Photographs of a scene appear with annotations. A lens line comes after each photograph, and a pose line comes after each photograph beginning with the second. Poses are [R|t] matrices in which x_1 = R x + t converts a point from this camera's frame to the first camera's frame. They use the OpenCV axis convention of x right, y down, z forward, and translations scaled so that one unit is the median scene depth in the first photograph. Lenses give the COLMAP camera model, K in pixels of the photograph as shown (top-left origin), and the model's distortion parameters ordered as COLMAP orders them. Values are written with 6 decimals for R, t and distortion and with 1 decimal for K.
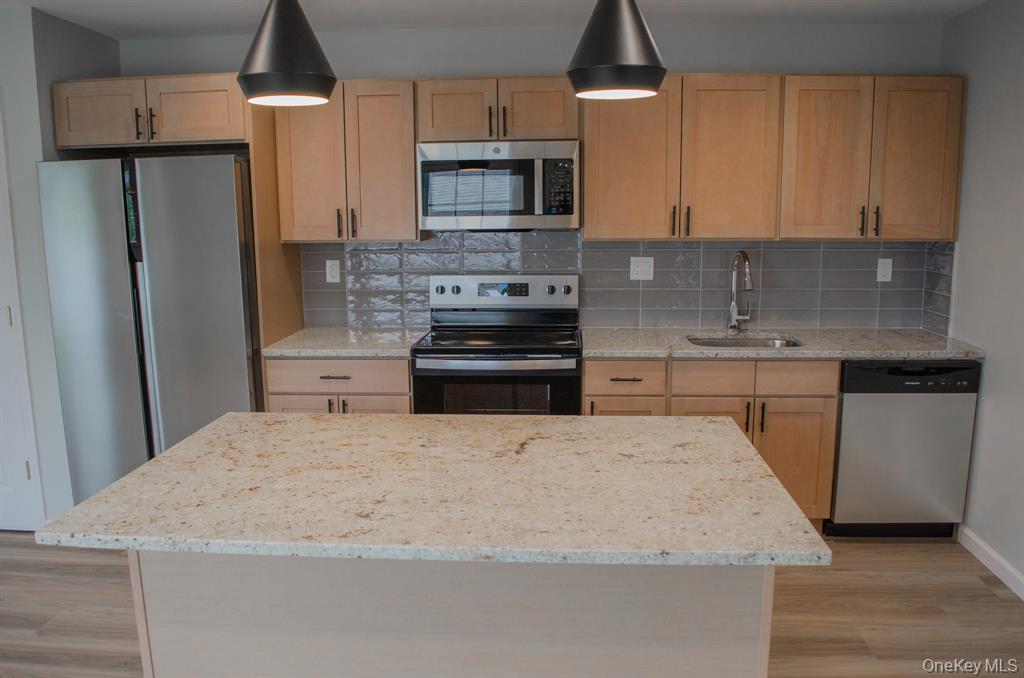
lens RADIAL K [[799.4, 0, 514.1], [0, 799.4, 345.4], [0, 0, 1]] dist [-0.095081, 0.018738]
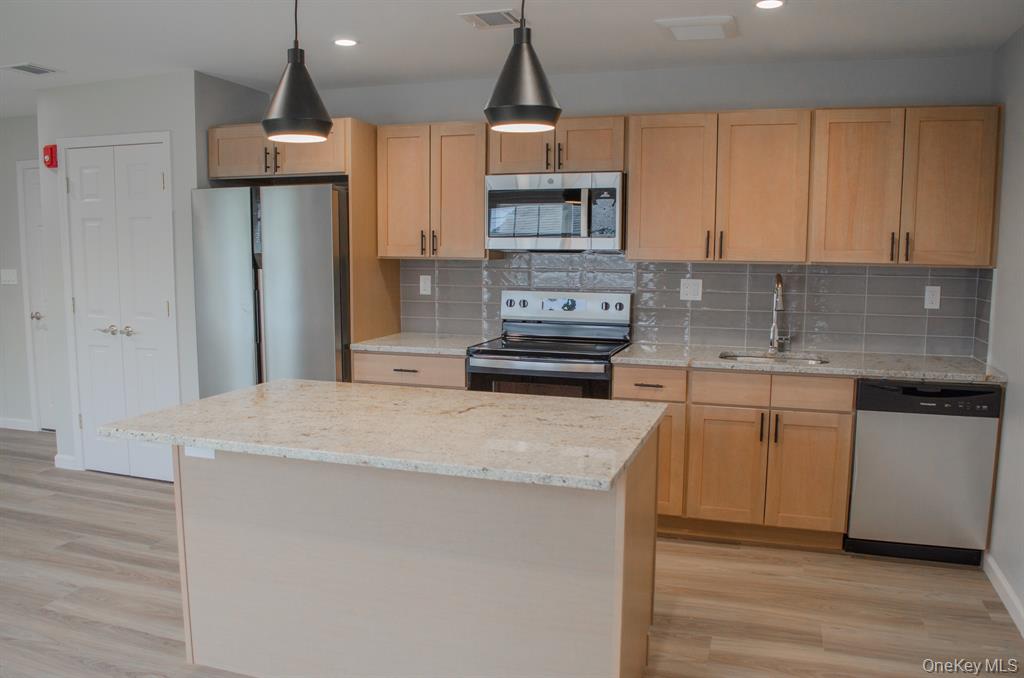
lens RADIAL K [[799.4, 0, 514.1], [0, 799.4, 345.4], [0, 0, 1]] dist [-0.095081, 0.018738]
pose [[0.967378, 0.045298, -0.249254, 0.229069], [-0.057891, 0.997378, -0.043424, 0.045689], [0.246633, 0.056437, 0.967464, -0.115992]]
